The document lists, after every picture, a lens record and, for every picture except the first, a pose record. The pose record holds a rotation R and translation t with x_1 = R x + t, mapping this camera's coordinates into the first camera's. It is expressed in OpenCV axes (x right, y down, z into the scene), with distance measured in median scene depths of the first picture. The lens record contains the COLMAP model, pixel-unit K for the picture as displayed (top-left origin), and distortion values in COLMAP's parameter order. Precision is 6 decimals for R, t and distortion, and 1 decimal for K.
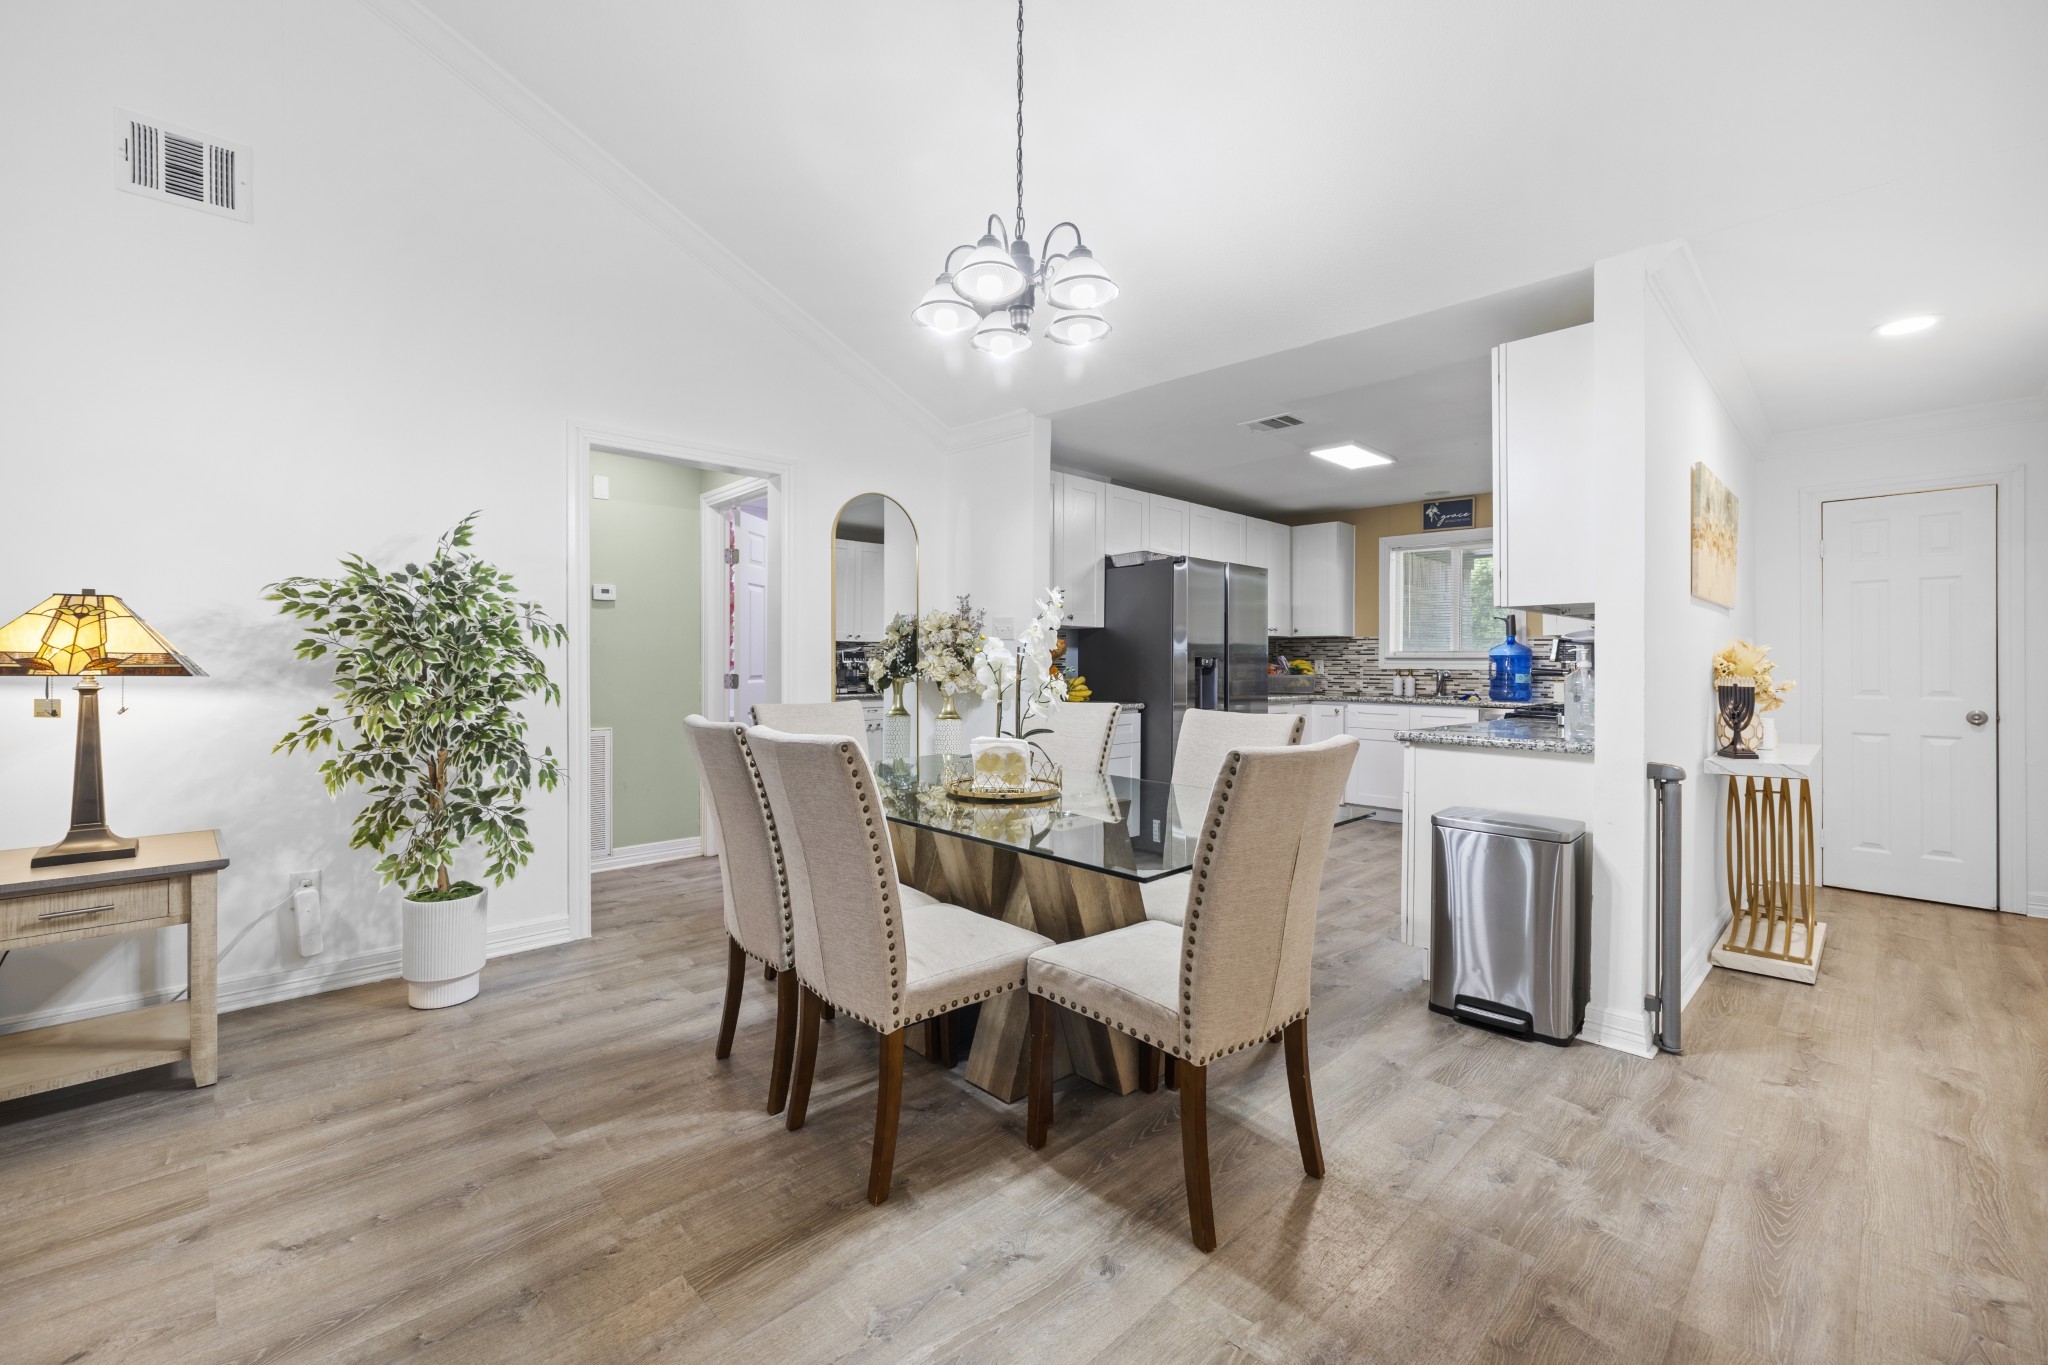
lens RADIAL K [[860.7, 0, 1018.2], [0, 860.7, 675.3], [0, 0, 1]] dist [0.002763, -0.000019]
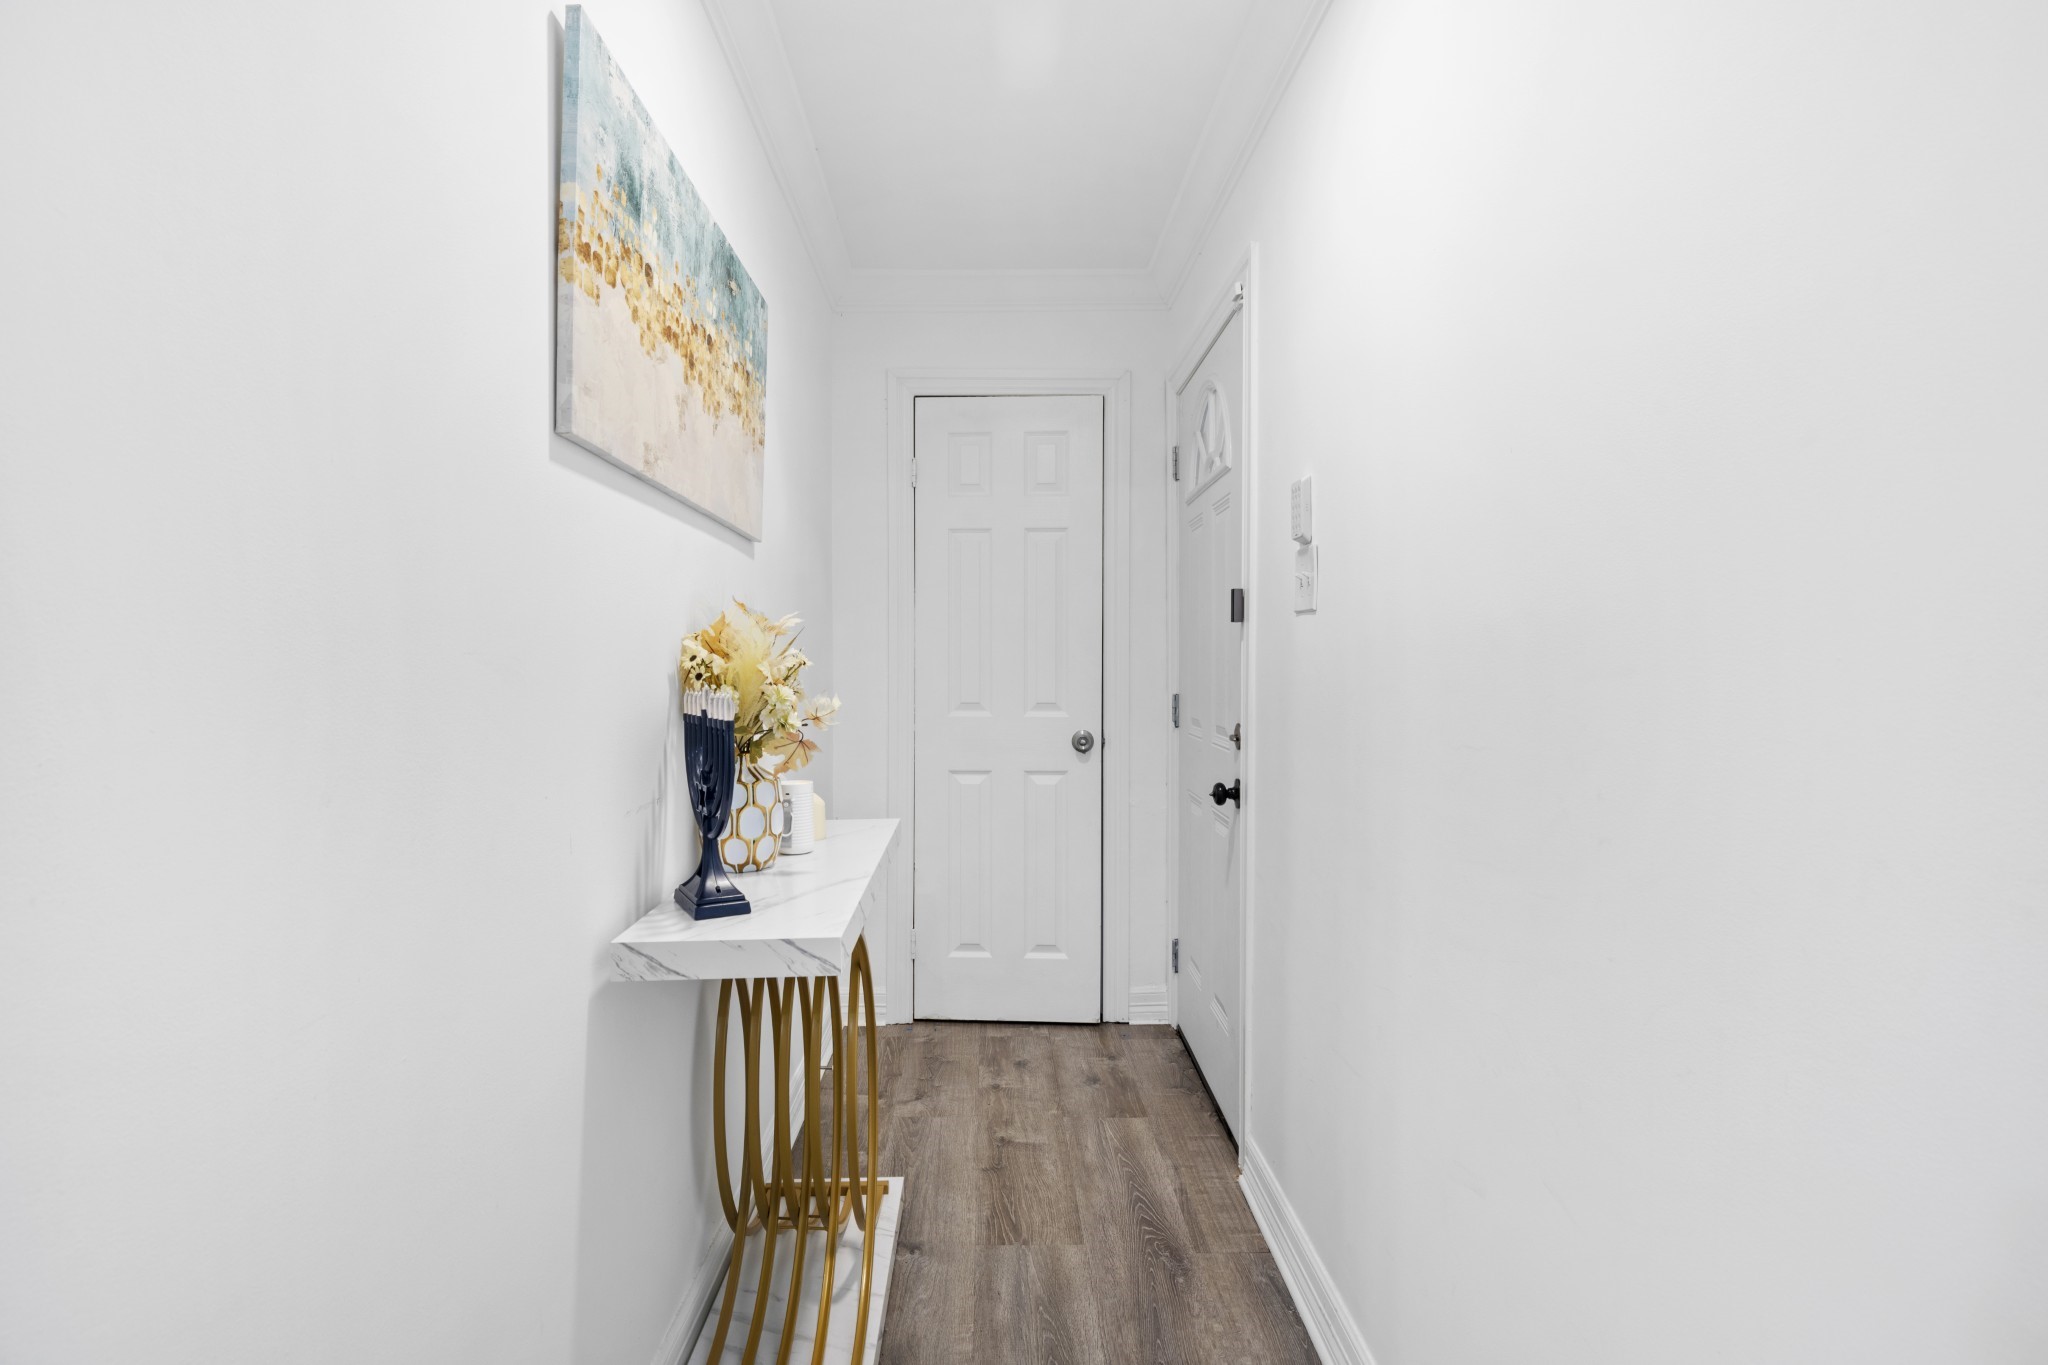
lens RADIAL K [[1079.4, 0, 1024.0], [0, 1079.4, 682.5], [0, 0, 1]] dist [0.000924, 0.000060]
pose [[0.677127, -0.008604, 0.735816, 0.504097], [-0.000834, 0.999922, 0.012459, -0.007113], [-0.735866, -0.009050, 0.677067, 0.506836]]
